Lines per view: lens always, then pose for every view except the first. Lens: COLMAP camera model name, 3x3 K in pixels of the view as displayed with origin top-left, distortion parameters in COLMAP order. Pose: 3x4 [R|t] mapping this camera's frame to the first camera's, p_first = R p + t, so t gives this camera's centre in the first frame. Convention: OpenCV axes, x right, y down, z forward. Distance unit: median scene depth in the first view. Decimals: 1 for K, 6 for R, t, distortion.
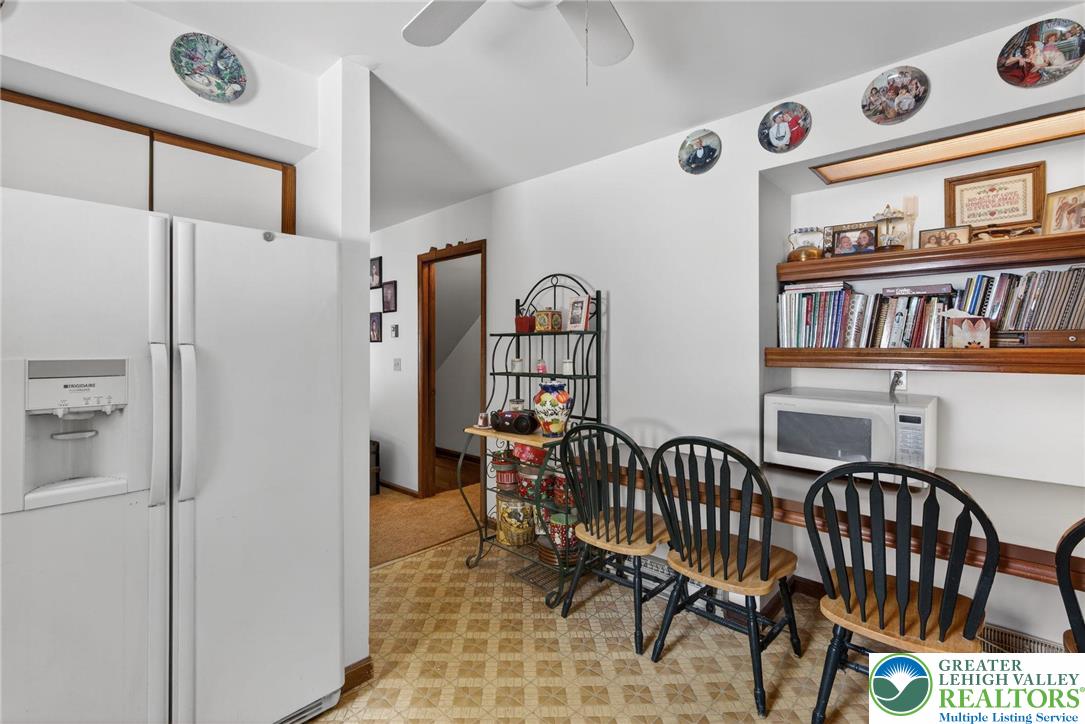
lens RADIAL K [[488.2, 0, 549.0], [0, 488.2, 342.9], [0, 0, 1]] dist [-0.001319, -0.000518]
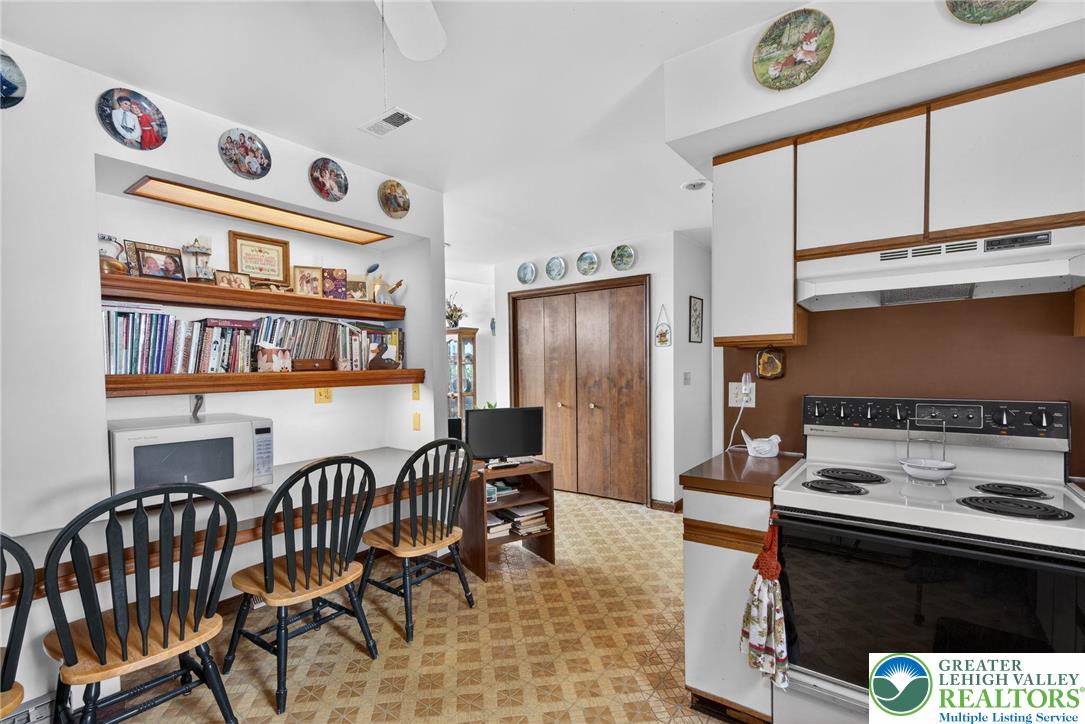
lens RADIAL K [[496.7, 0, 512.9], [0, 496.7, 385.4], [0, 0, 1]] dist [-0.002535, 0.000581]
pose [[-0.061568, -0.039475, 0.997322, -0.466079], [0.000110, 0.999217, 0.039556, -0.005341], [-0.998103, 0.002545, -0.061515, 0.392680]]
